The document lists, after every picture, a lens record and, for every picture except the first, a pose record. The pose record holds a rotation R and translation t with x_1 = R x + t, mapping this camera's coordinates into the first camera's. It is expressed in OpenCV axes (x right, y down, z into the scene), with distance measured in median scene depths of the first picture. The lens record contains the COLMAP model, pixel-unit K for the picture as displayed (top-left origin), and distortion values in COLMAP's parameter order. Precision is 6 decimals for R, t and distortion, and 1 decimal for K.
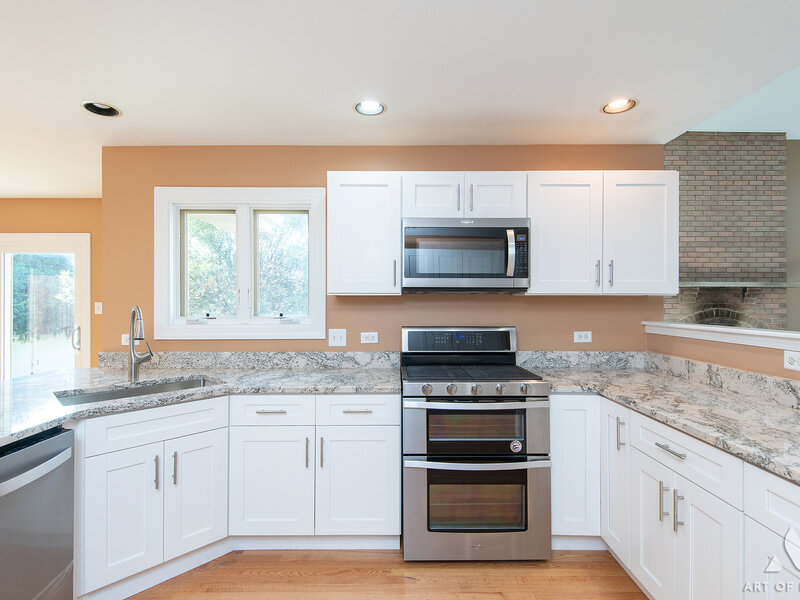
lens RADIAL K [[407.8, 0, 395.4], [0, 407.8, 301.3], [0, 0, 1]] dist [0.029676, -0.017689]
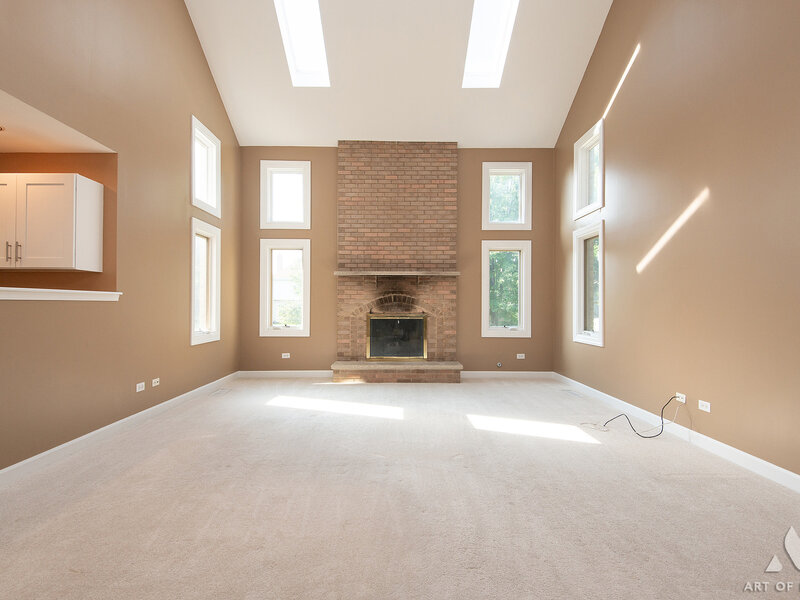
lens RADIAL K [[407.8, 0, 396.0], [0, 407.8, 303.4], [0, 0, 1]] dist [0.029676, -0.017689]
pose [[0.999980, 0.001883, 0.005958, 1.519366], [-0.001884, 0.999998, 0.000308, 0.082648], [-0.005958, -0.000319, 0.999982, -0.285256]]
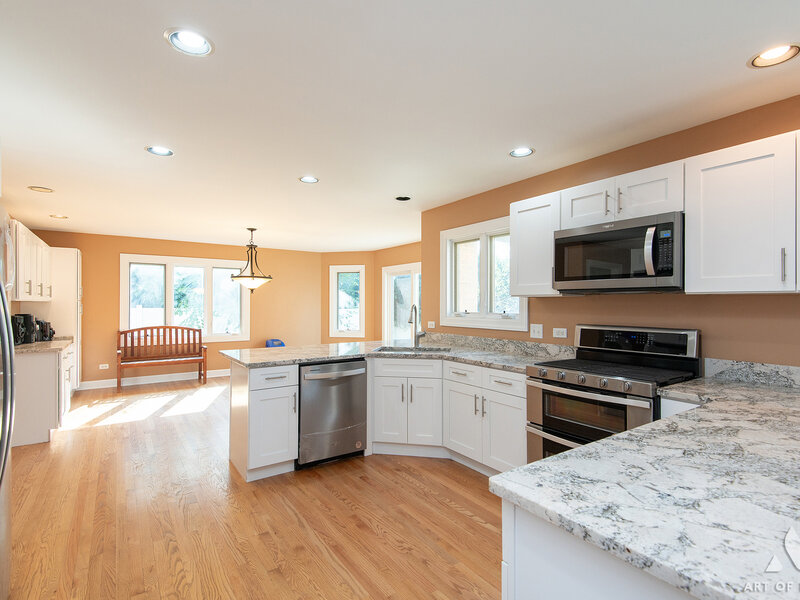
lens RADIAL K [[407.8, 0, 388.5], [0, 407.8, 301.0], [0, 0, 1]] dist [0.029676, -0.017689]
pose [[0.548399, -0.003734, -0.836209, 0.649989], [0.001073, 0.999992, -0.003761, 0.002036], [0.836216, 0.001165, 0.548399, -0.050964]]
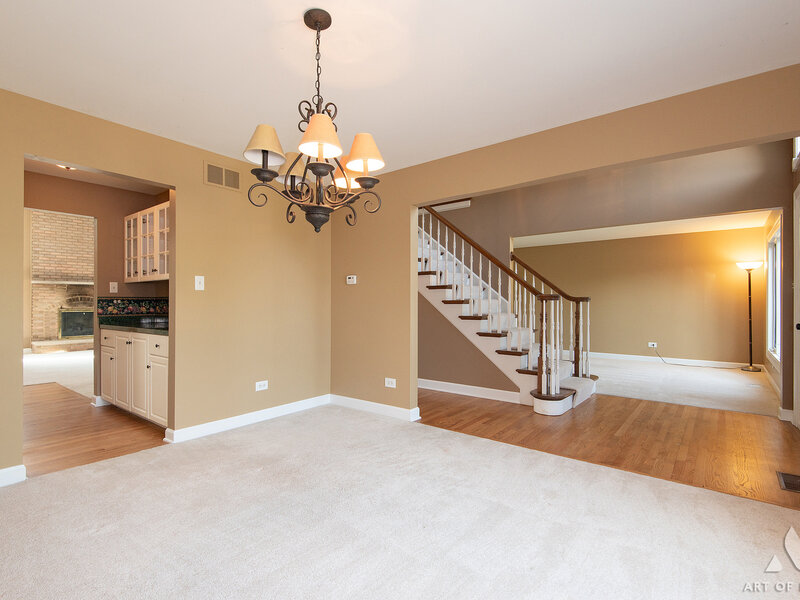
lens RADIAL K [[407.8, 0, 399.0], [0, 407.8, 300.3], [0, 0, 1]] dist [0.029676, -0.017689]
pose [[0.620131, 0.001026, 0.784498, 0.430713], [-0.004790, 0.999985, 0.002479, 0.046942], [-0.784484, -0.005295, 0.620127, -2.420693]]
